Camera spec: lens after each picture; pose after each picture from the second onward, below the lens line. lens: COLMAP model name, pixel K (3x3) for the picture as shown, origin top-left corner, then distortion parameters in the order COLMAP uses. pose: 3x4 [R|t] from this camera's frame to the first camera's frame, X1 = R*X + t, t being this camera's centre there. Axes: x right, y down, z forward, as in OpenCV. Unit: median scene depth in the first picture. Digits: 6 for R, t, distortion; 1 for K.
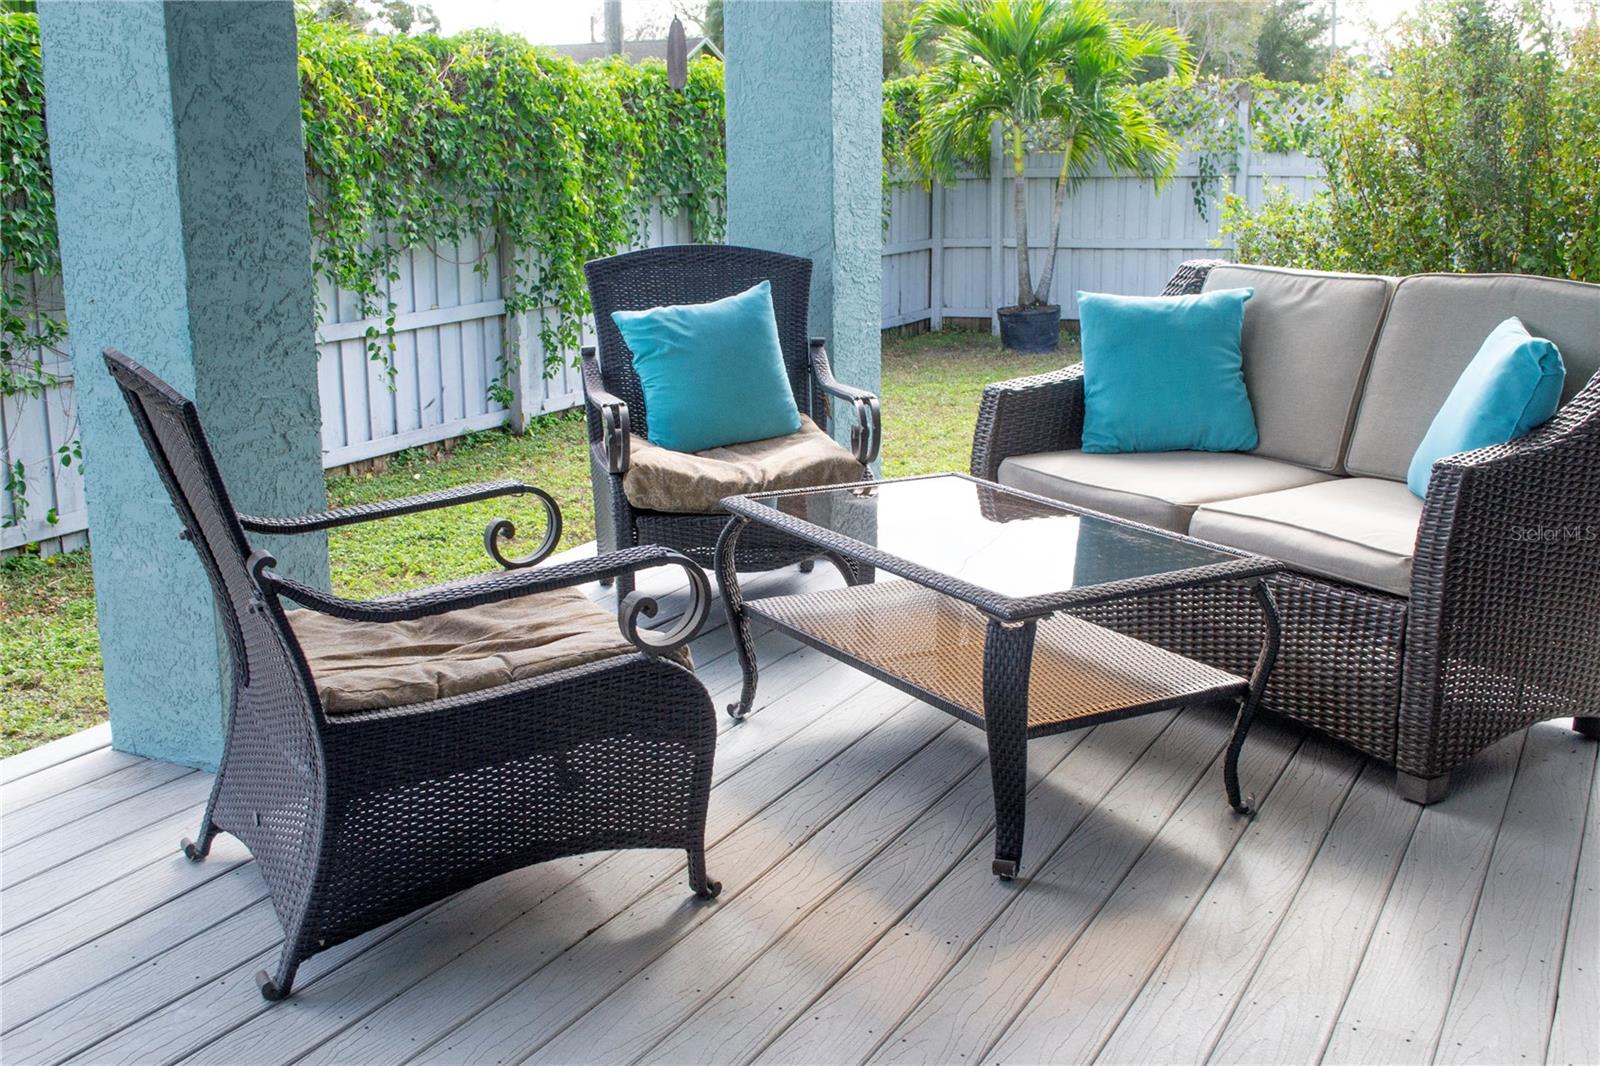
lens RADIAL K [[1638.9, 0, 798.6], [0, 1638.9, 532.2], [0, 0, 1]] dist [0.018496, 0.000000]
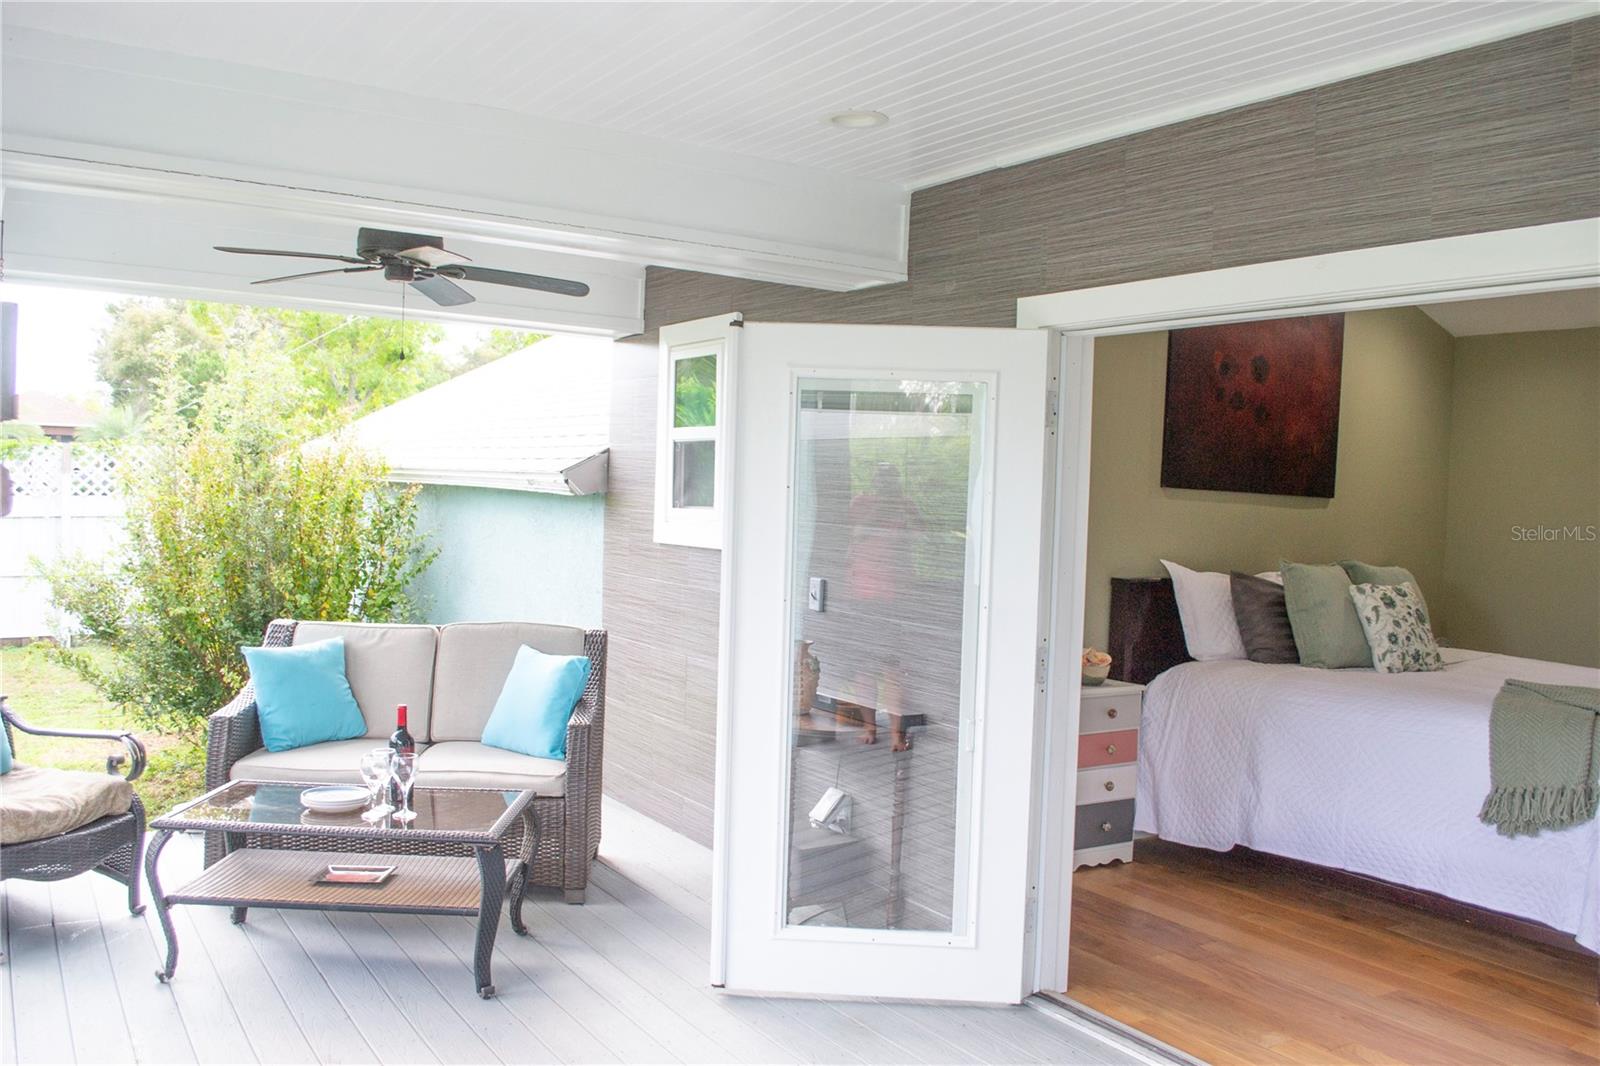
lens RADIAL K [[1370.5, 0, 800.9], [0, 1370.5, 537.8], [0, 0, 1]] dist [-0.071136, 0.003127]
pose [[0.489667, -0.003192, 0.871903, -0.672950], [0.163483, 0.982594, -0.088216, -0.053858], [-0.856446, 0.185738, 0.481666, -0.042283]]
